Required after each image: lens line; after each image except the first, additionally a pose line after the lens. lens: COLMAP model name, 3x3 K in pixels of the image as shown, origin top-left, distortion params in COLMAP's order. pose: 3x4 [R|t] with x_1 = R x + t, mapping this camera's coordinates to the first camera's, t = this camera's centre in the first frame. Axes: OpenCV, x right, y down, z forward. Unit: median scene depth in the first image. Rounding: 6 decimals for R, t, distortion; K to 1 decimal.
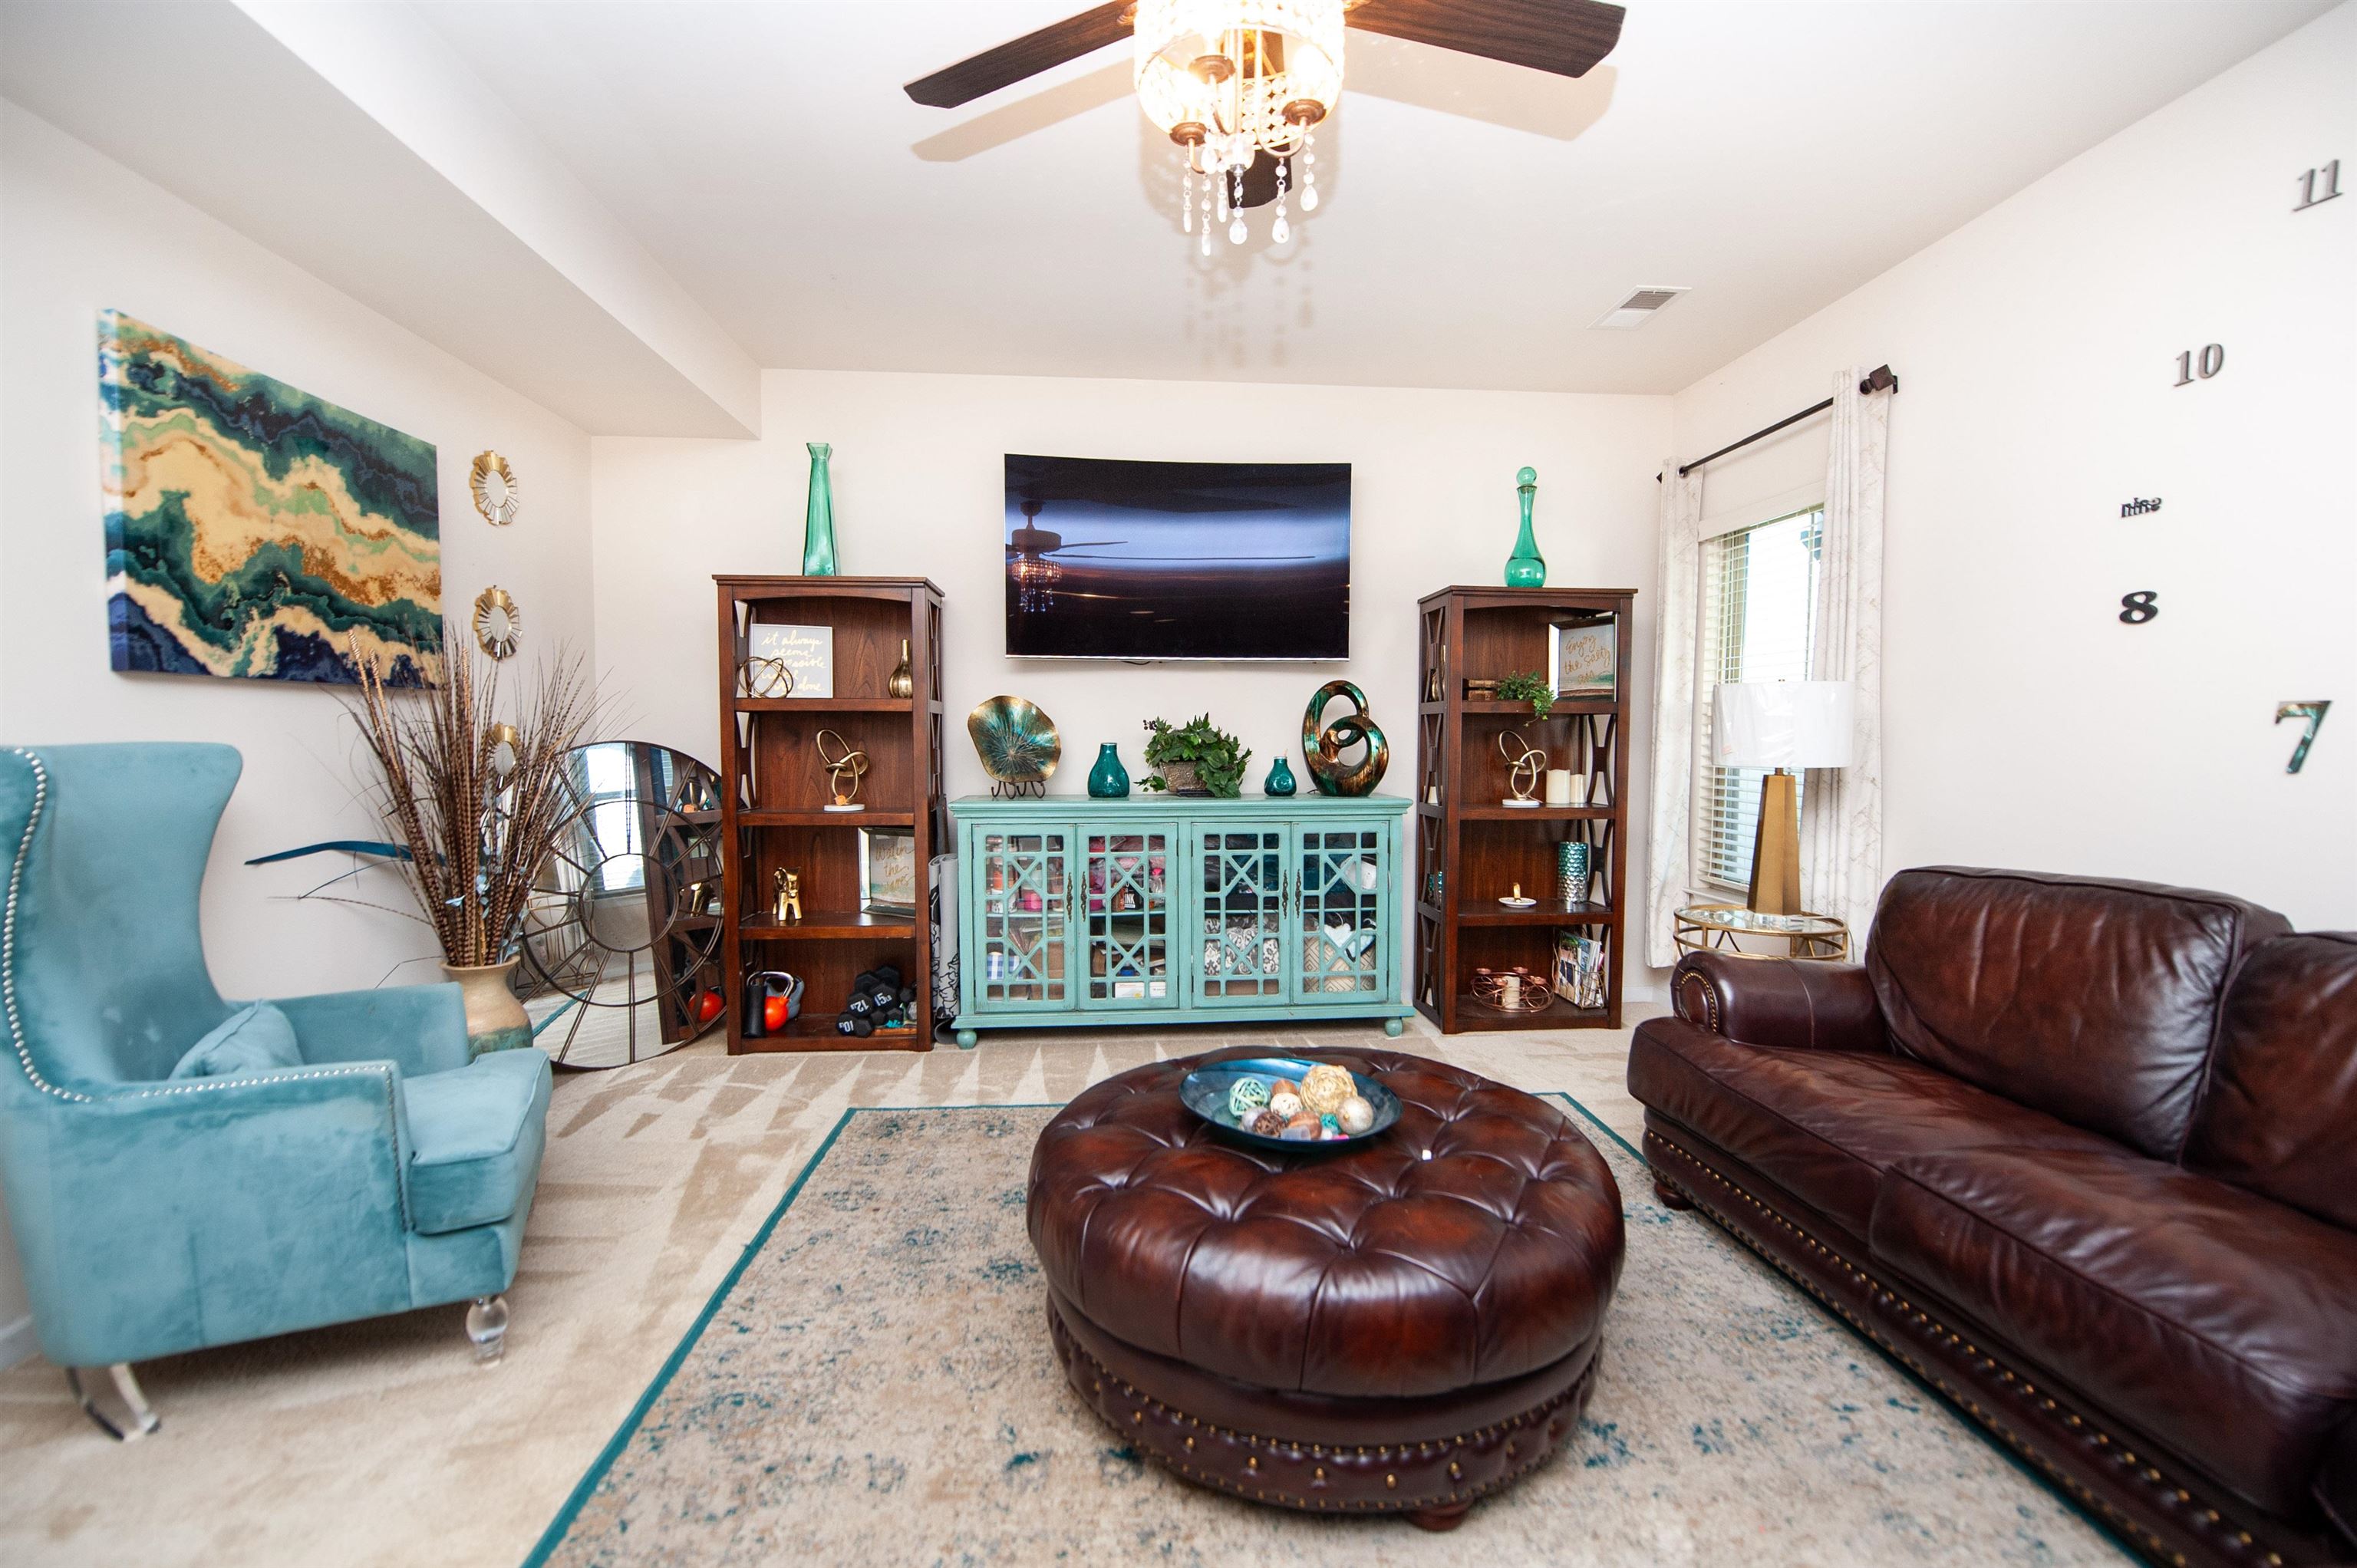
lens RADIAL K [[954.4, 0, 1179.8], [0, 954.4, 791.2], [0, 0, 1]] dist [-0.022586, -0.000268]
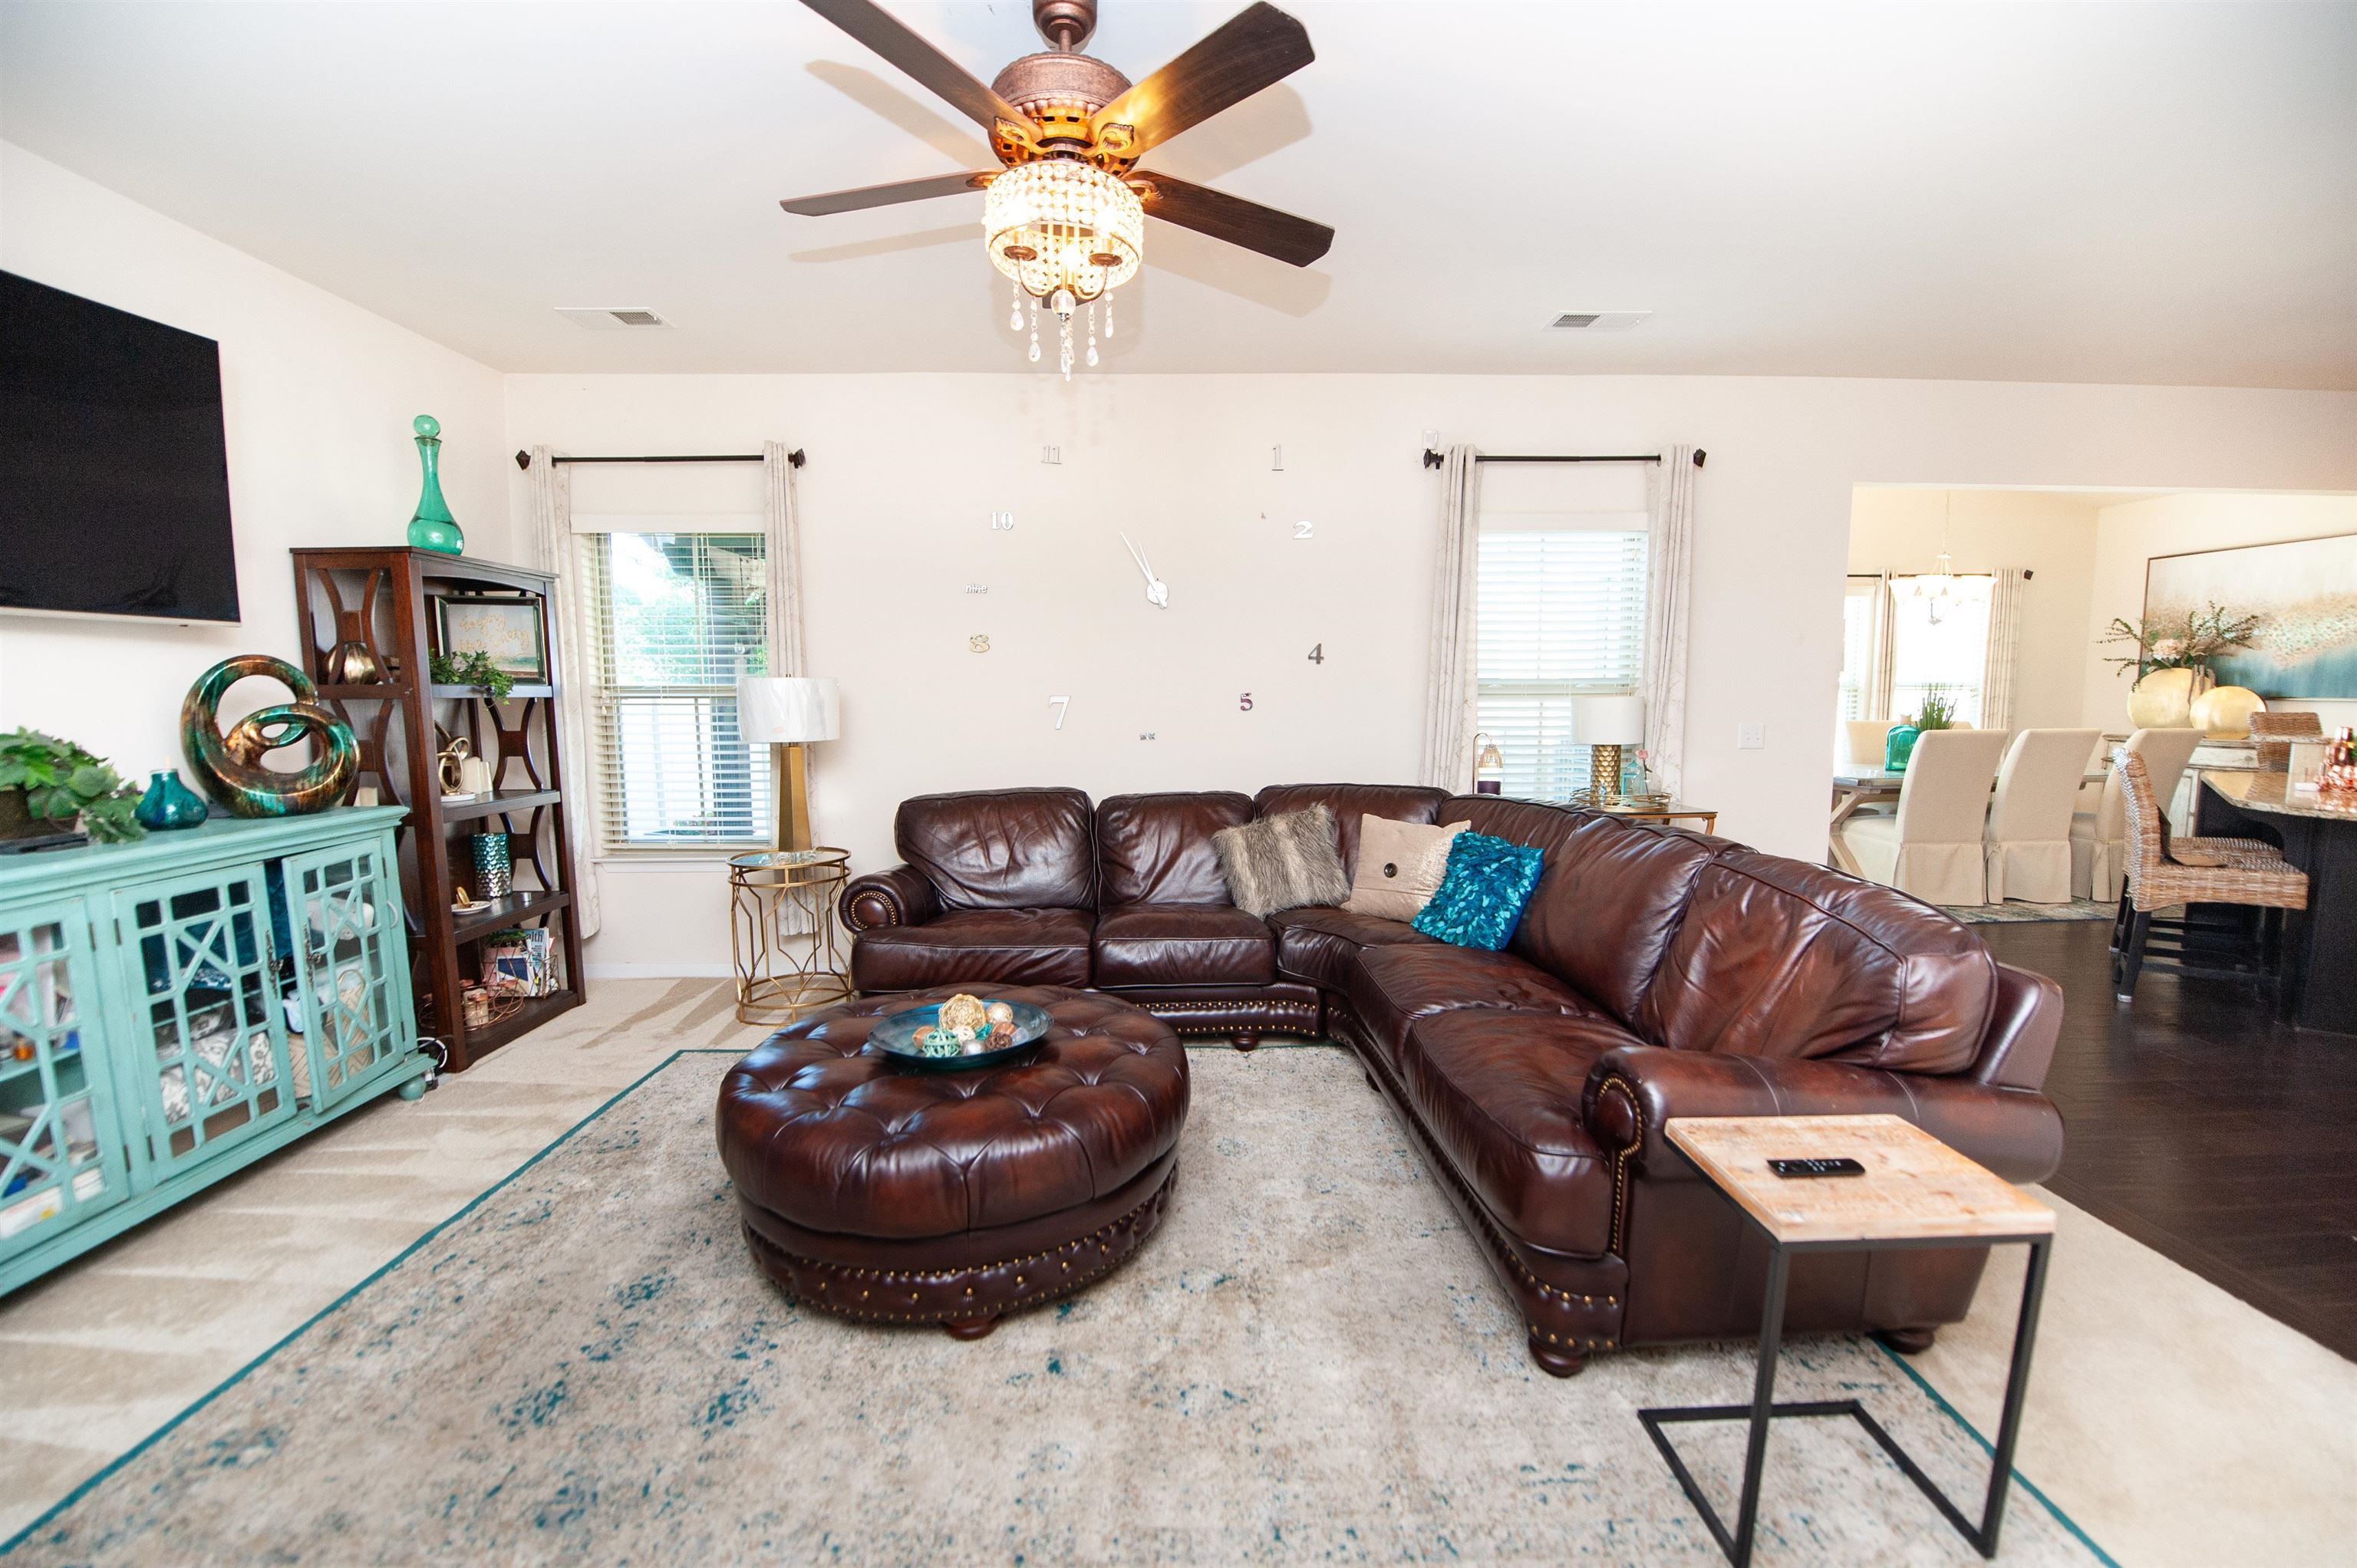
lens RADIAL K [[954.4, 0, 1179.8], [0, 954.4, 791.2], [0, 0, 1]] dist [-0.022586, -0.000268]
pose [[0.061779, -0.104245, 0.992631, -0.508233], [0.065284, 0.992823, 0.100202, -0.042003], [-0.995953, 0.058612, 0.068141, 0.287917]]
